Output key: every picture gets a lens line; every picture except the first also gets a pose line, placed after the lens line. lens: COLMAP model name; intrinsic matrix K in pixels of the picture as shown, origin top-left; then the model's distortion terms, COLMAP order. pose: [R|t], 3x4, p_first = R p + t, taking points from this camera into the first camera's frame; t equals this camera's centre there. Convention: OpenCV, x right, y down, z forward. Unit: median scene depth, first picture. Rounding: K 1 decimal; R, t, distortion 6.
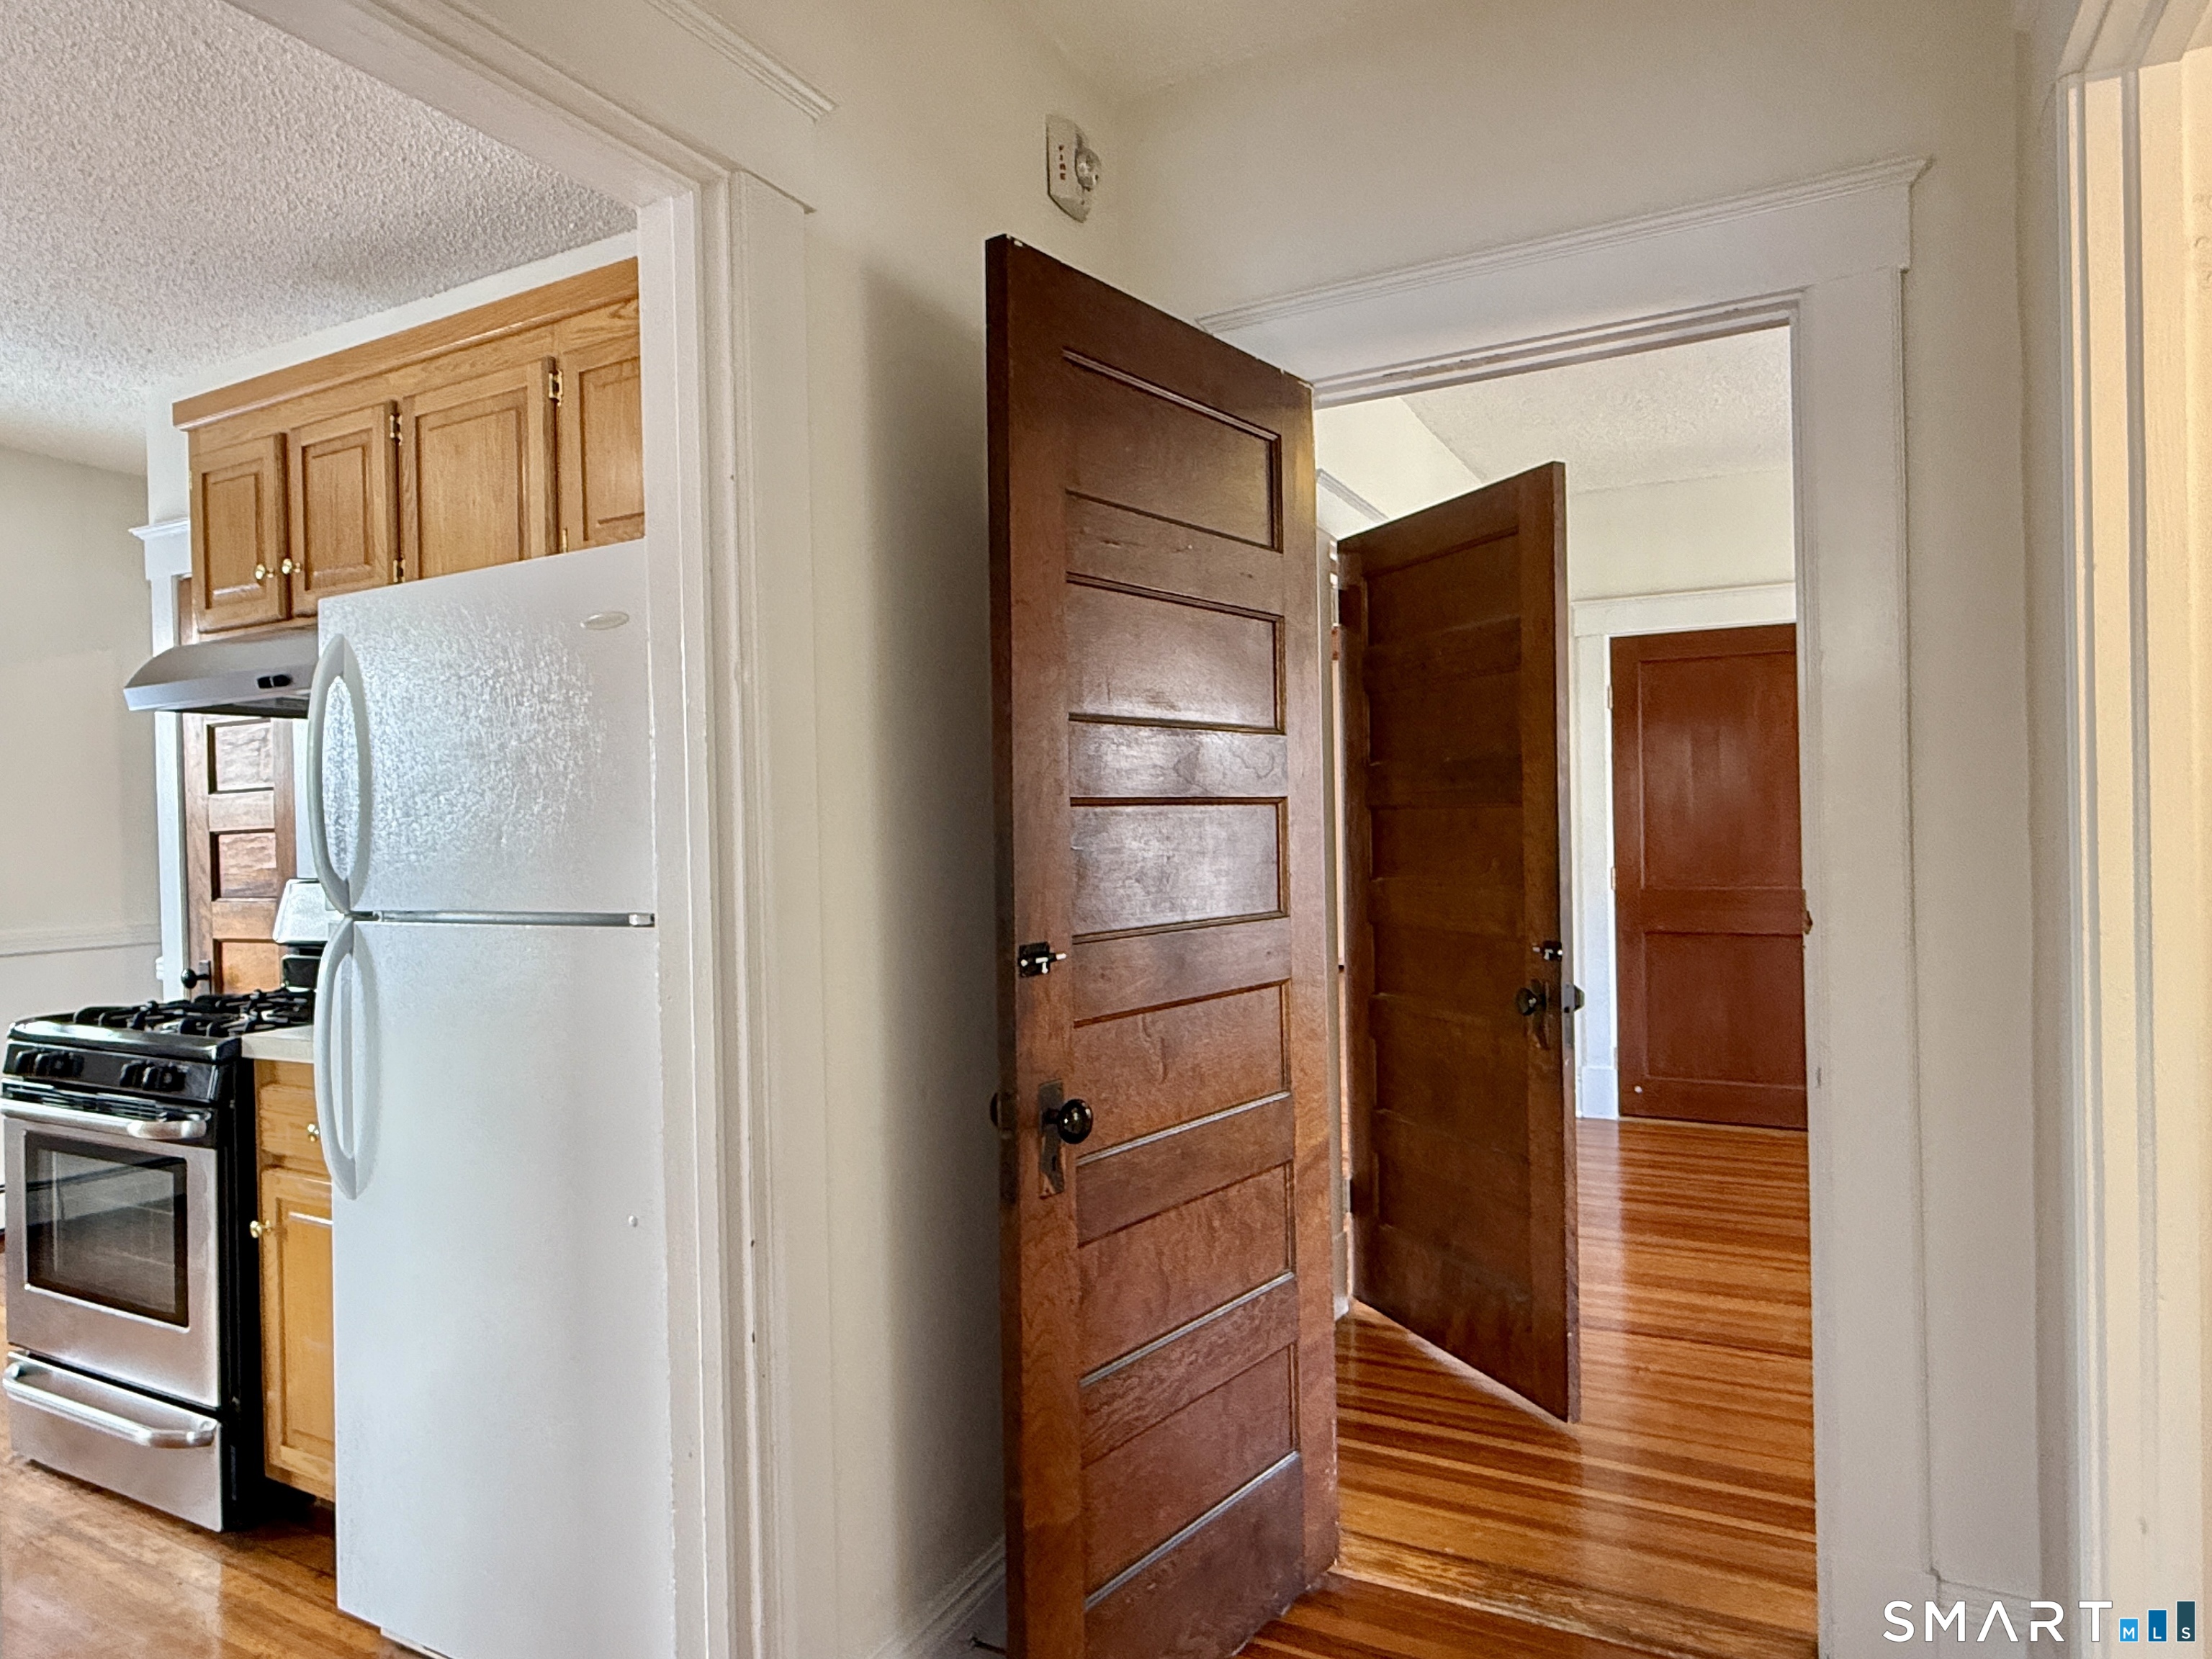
lens RADIAL K [[1303.0, 0, 1115.5], [0, 1303.0, 826.6], [0, 0, 1]] dist [-0.001017, 0.001108]
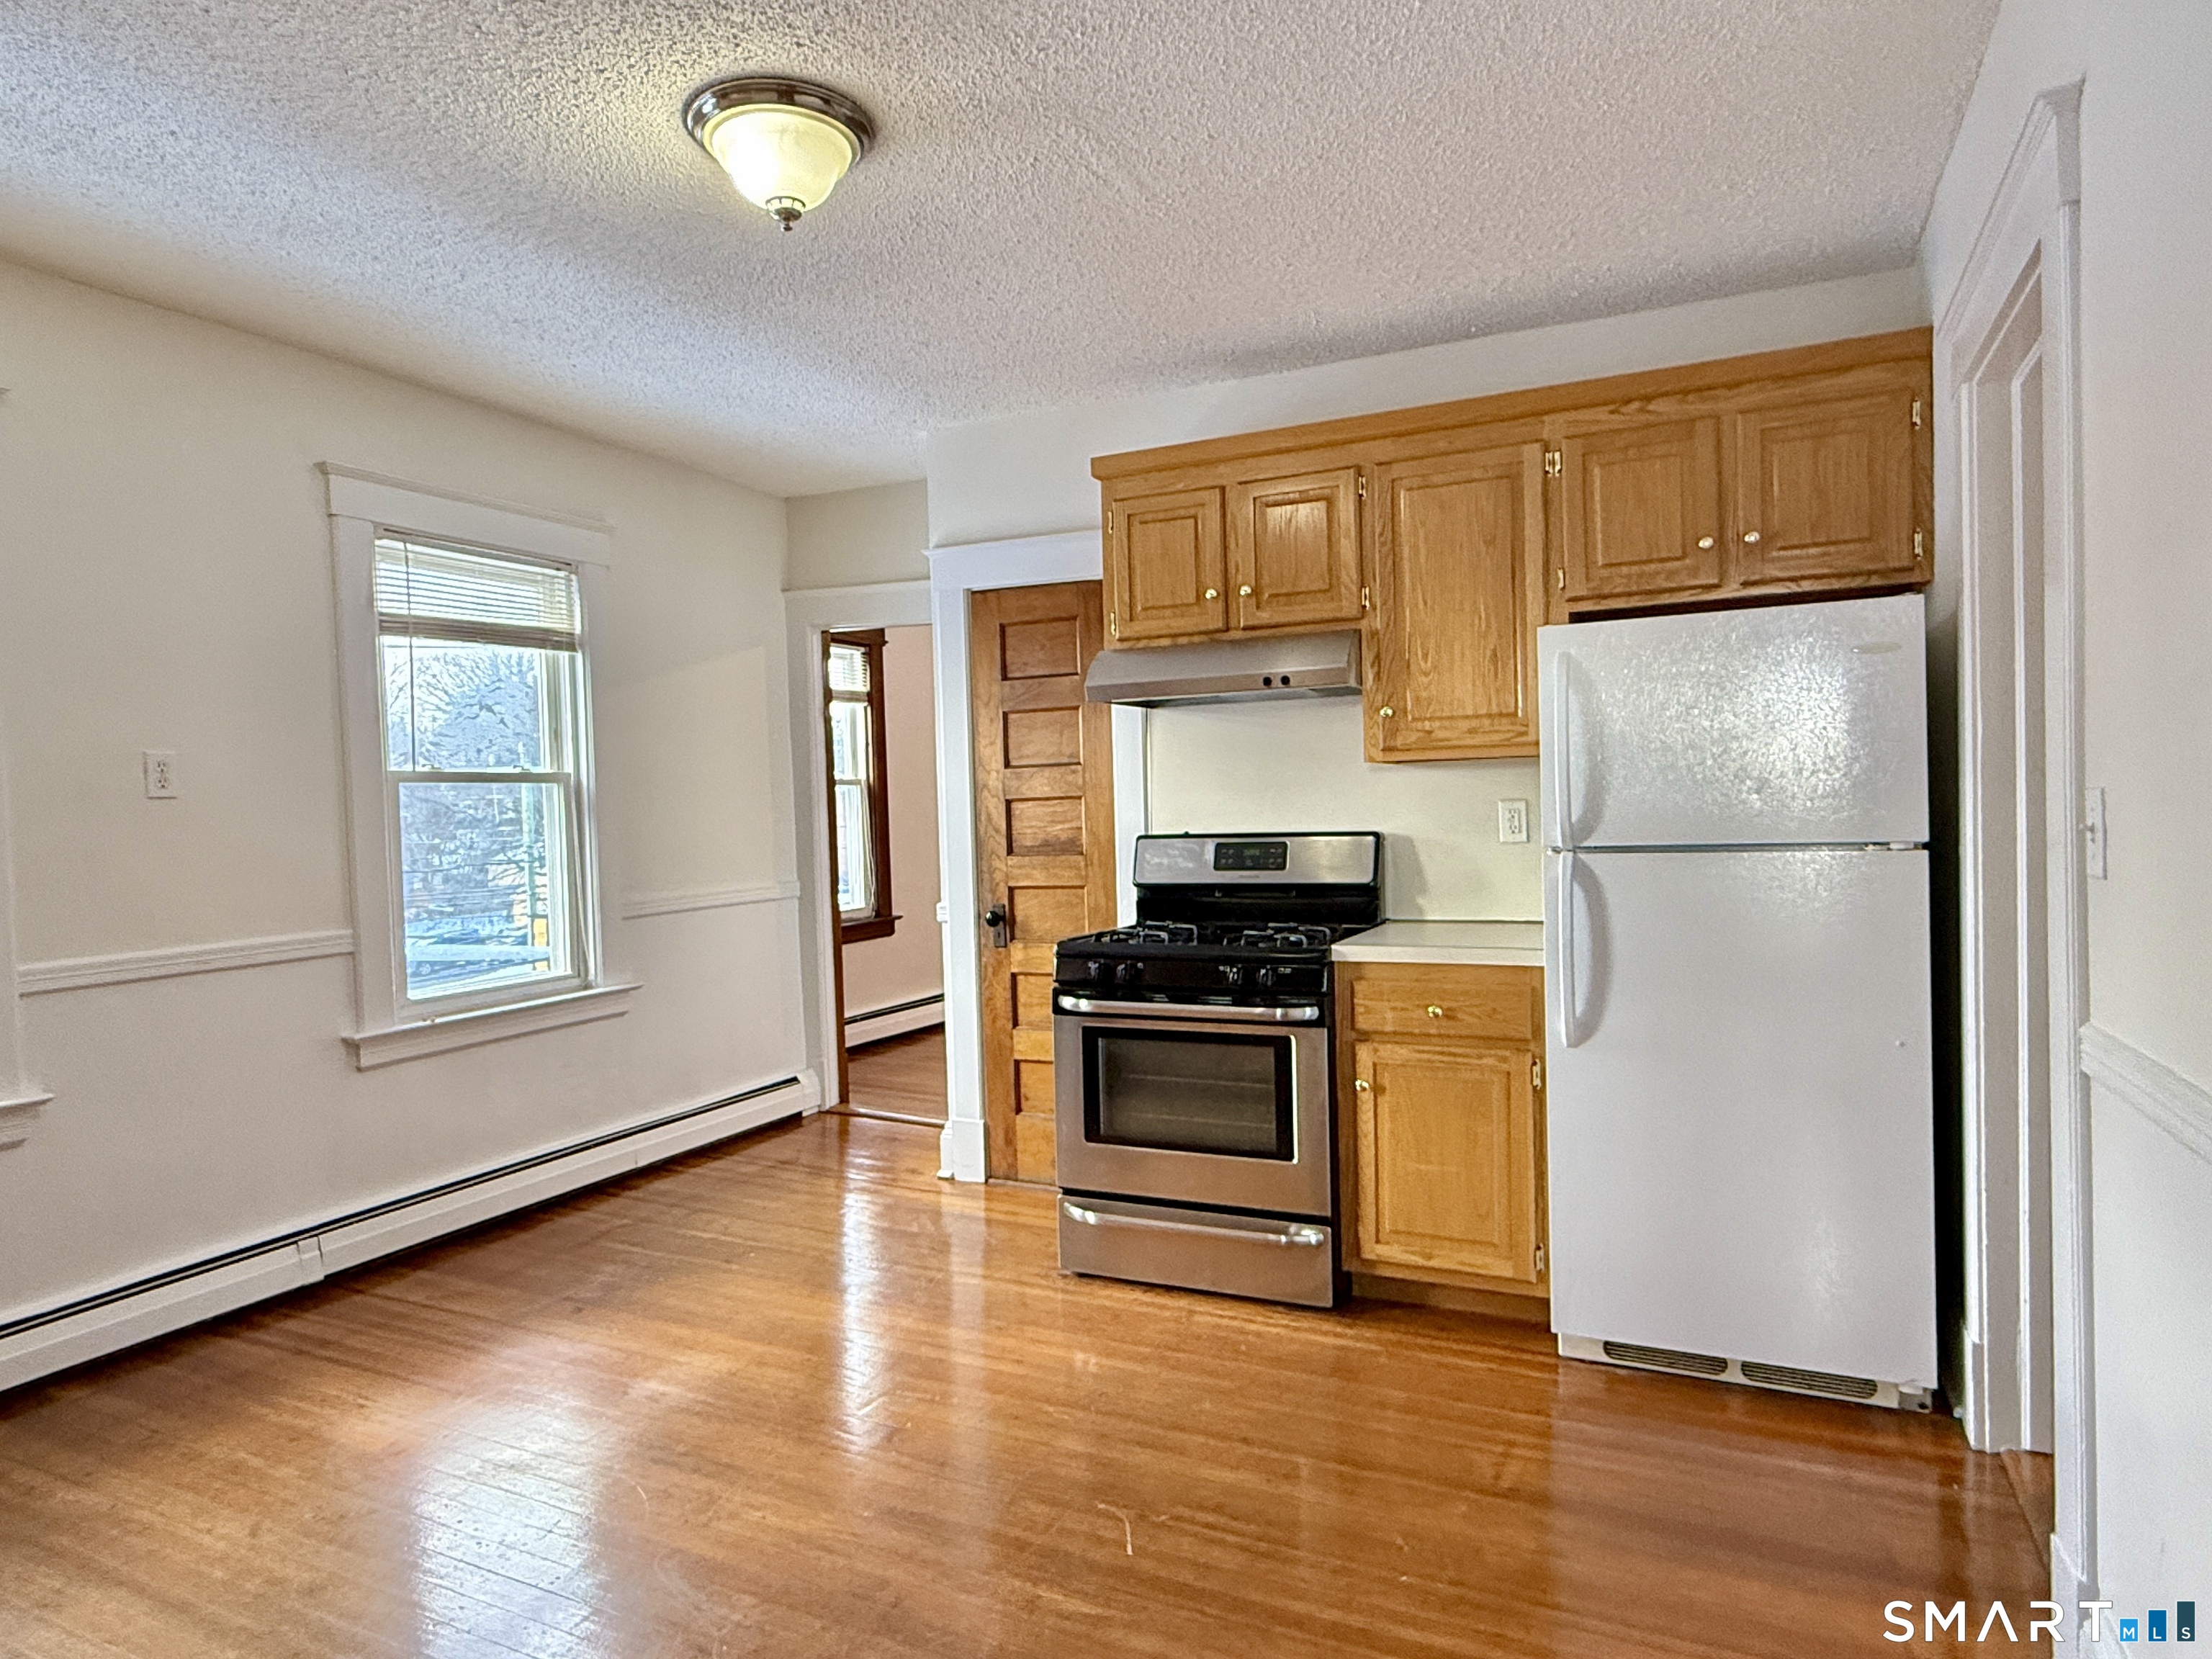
lens RADIAL K [[1303.0, 0, 1115.5], [0, 1303.0, 826.6], [0, 0, 1]] dist [-0.001017, 0.001108]
pose [[0.999464, -0.005264, 0.032313, -0.923294], [0.004711, 0.999841, 0.017172, 0.013445], [-0.032398, -0.017010, 0.999330, -0.336850]]
